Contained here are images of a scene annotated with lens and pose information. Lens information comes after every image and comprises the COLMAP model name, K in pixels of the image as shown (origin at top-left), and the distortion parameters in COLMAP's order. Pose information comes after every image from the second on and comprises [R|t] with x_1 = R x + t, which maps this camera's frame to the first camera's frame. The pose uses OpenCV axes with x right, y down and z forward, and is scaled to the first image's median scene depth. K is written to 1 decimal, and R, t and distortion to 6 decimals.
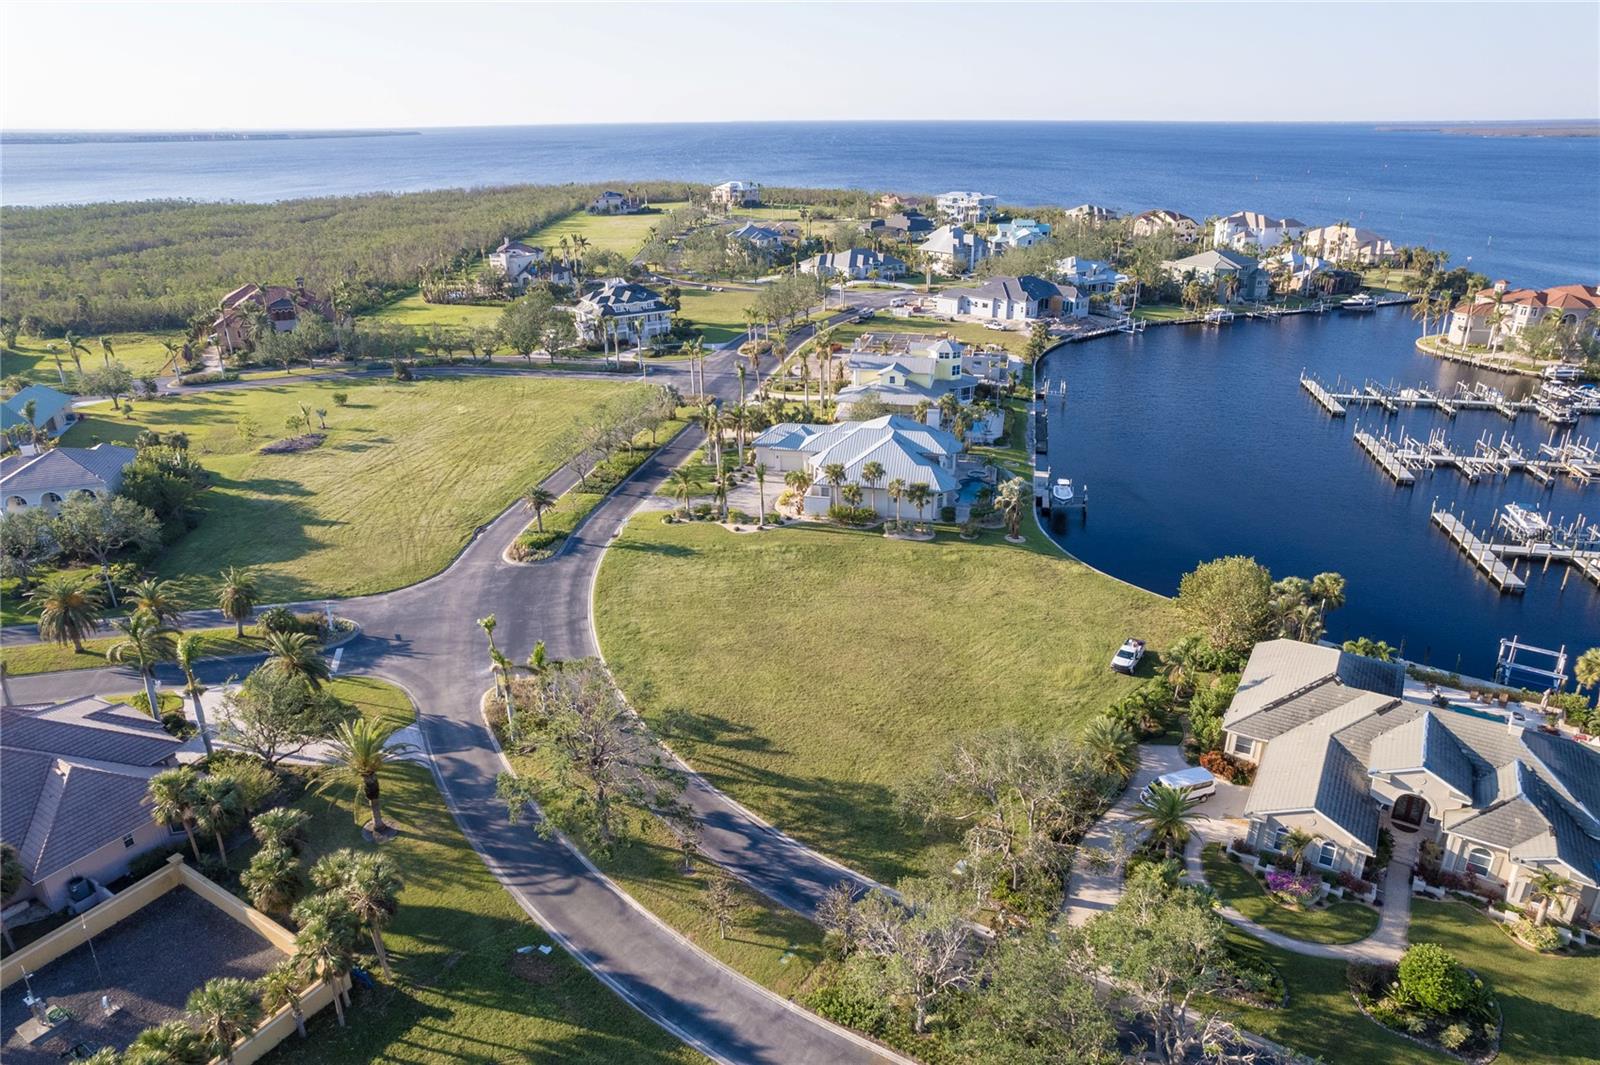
lens RADIAL K [[1023.6, 0, 802.5], [0, 1023.6, 534.6], [0, 0, 1]] dist [-0.078376, 0.072237]
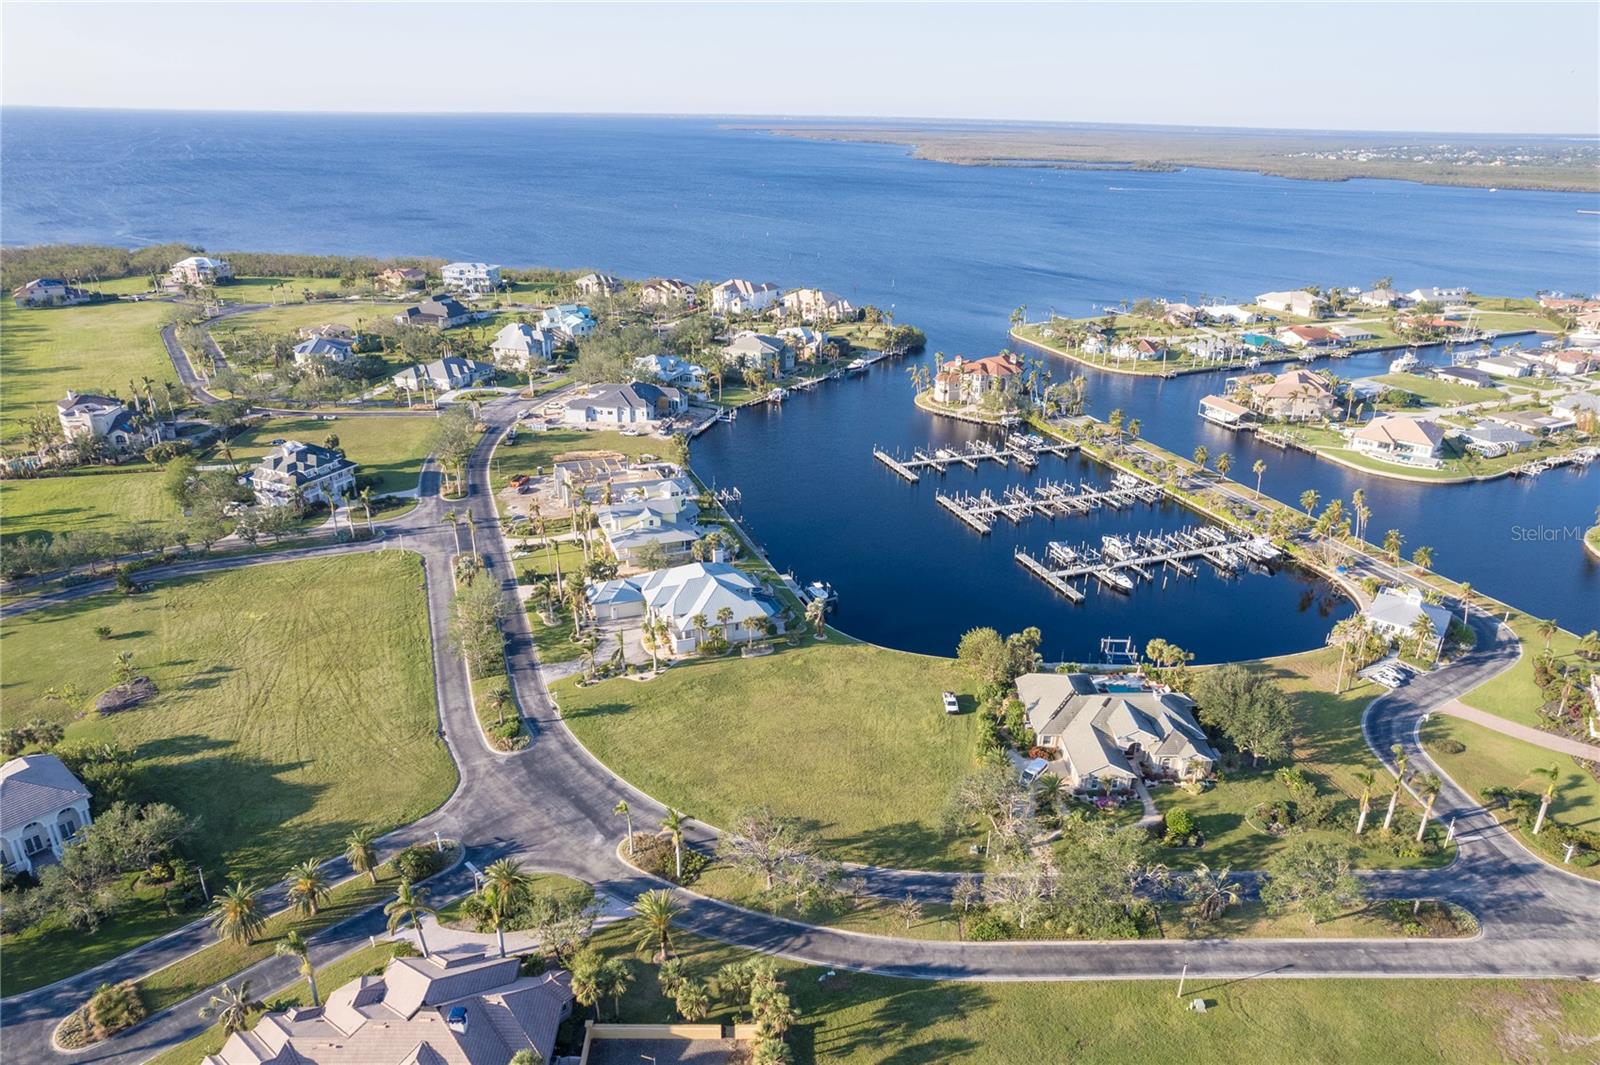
lens RADIAL K [[1025.7, 0, 803.0], [0, 1025.7, 528.7], [0, 0, 1]] dist [-0.079834, 0.076129]
pose [[0.840846, -0.188624, 0.507345, -0.460855], [0.187101, 0.980824, 0.054566, -0.202516], [-0.507909, 0.049043, 0.860014, -0.238989]]
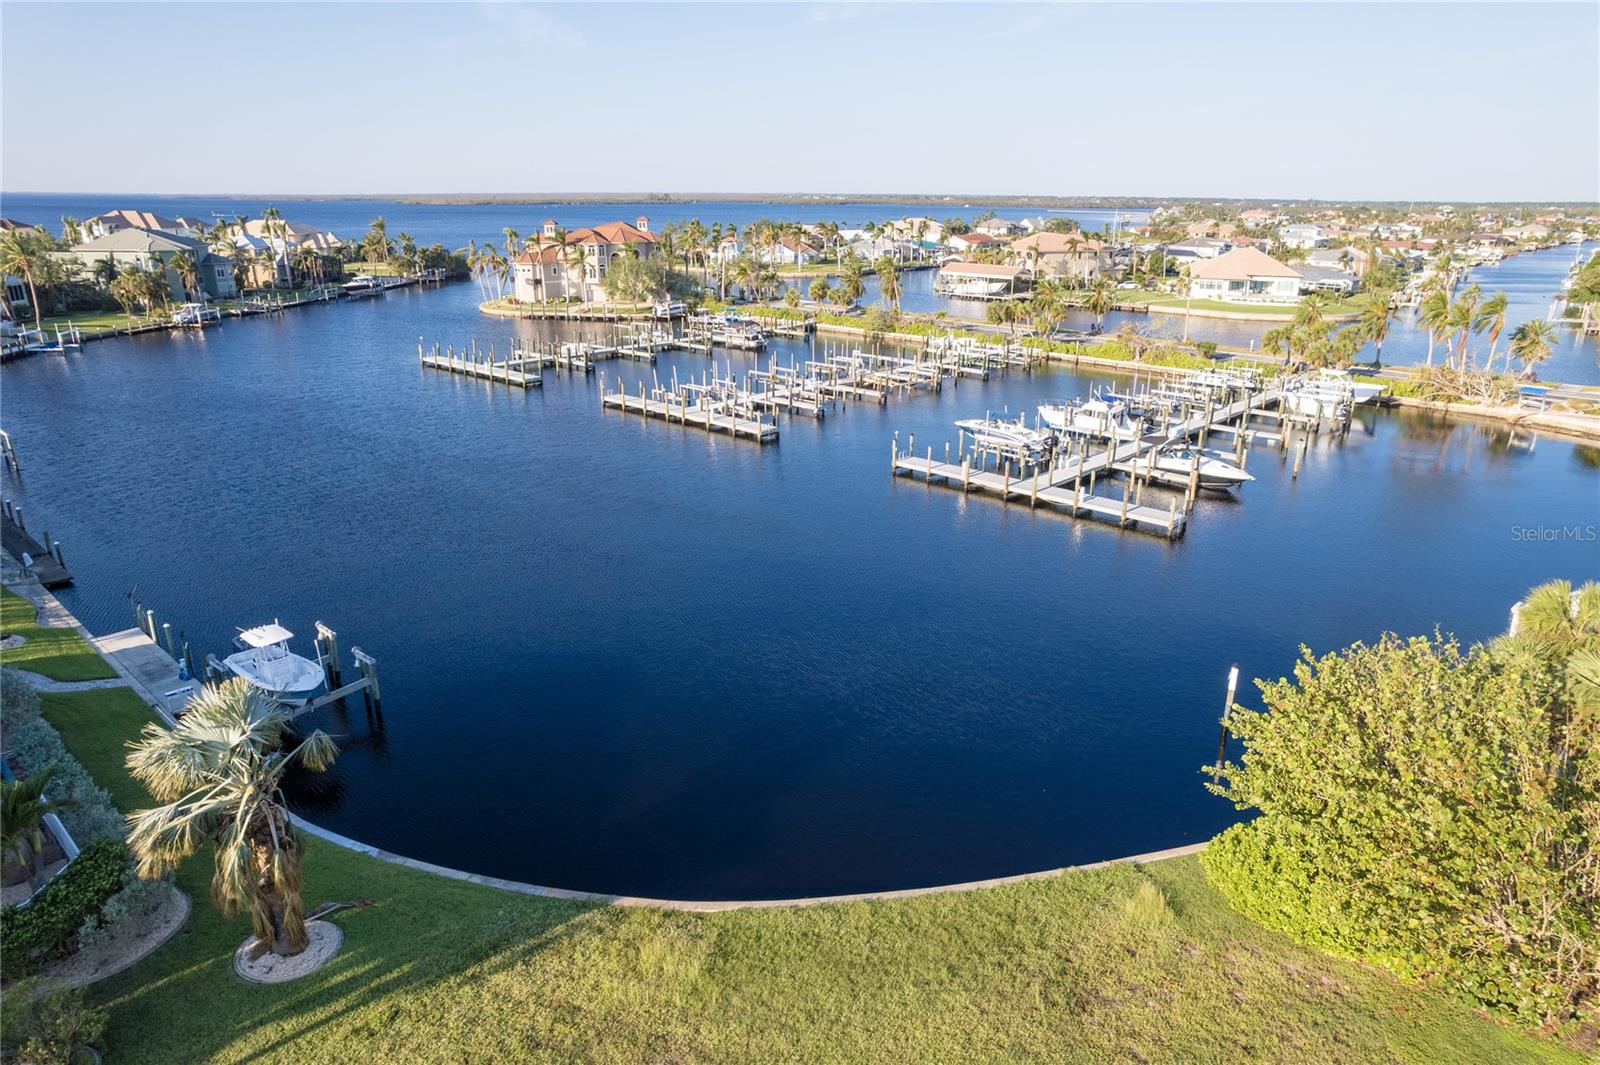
lens RADIAL K [[1025.7, 0, 803.0], [0, 1025.7, 528.7], [0, 0, 1]] dist [-0.079834, 0.076129]
pose [[0.508241, -0.261704, 0.820489, 0.096231], [0.319977, 0.941895, 0.102222, -0.057675], [-0.799566, 0.210584, 0.562448, 0.659835]]
